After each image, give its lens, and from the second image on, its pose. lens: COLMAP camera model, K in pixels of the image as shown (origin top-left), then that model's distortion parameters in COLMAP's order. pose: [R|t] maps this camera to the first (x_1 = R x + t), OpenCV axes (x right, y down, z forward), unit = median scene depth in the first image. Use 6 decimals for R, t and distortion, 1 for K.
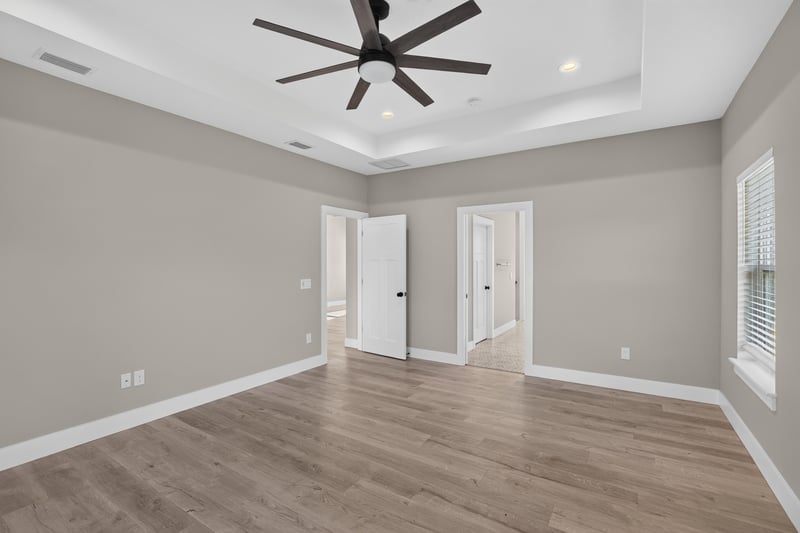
lens RADIAL K [[356.5, 0, 412.8], [0, 356.5, 266.7], [0, 0, 1]] dist [0.000436, 0.000202]
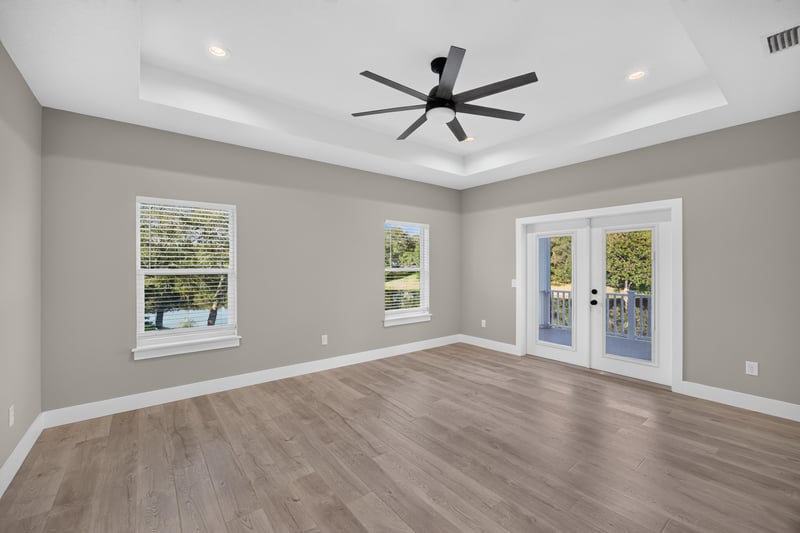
lens RADIAL K [[341.9, 0, 400.0], [0, 341.9, 266.5], [0, 0, 1]] dist [-0.002980, 0.000067]
pose [[-0.931485, 0.004741, 0.363750, -0.348439], [0.008986, 0.999910, 0.009981, -0.017744], [-0.363670, 0.012566, -0.931443, 1.885381]]
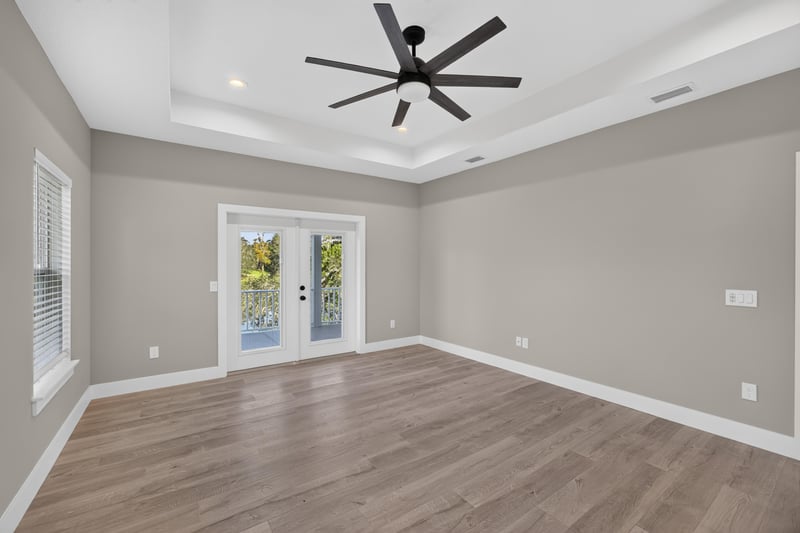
lens RADIAL K [[341.9, 0, 400.0], [0, 341.9, 266.5], [0, 0, 1]] dist [-0.002980, 0.000067]
pose [[-0.389644, 0.008268, -0.920928, 0.779263], [-0.009577, 0.999869, 0.013029, -0.011578], [0.920916, 0.013897, -0.389514, 1.191690]]
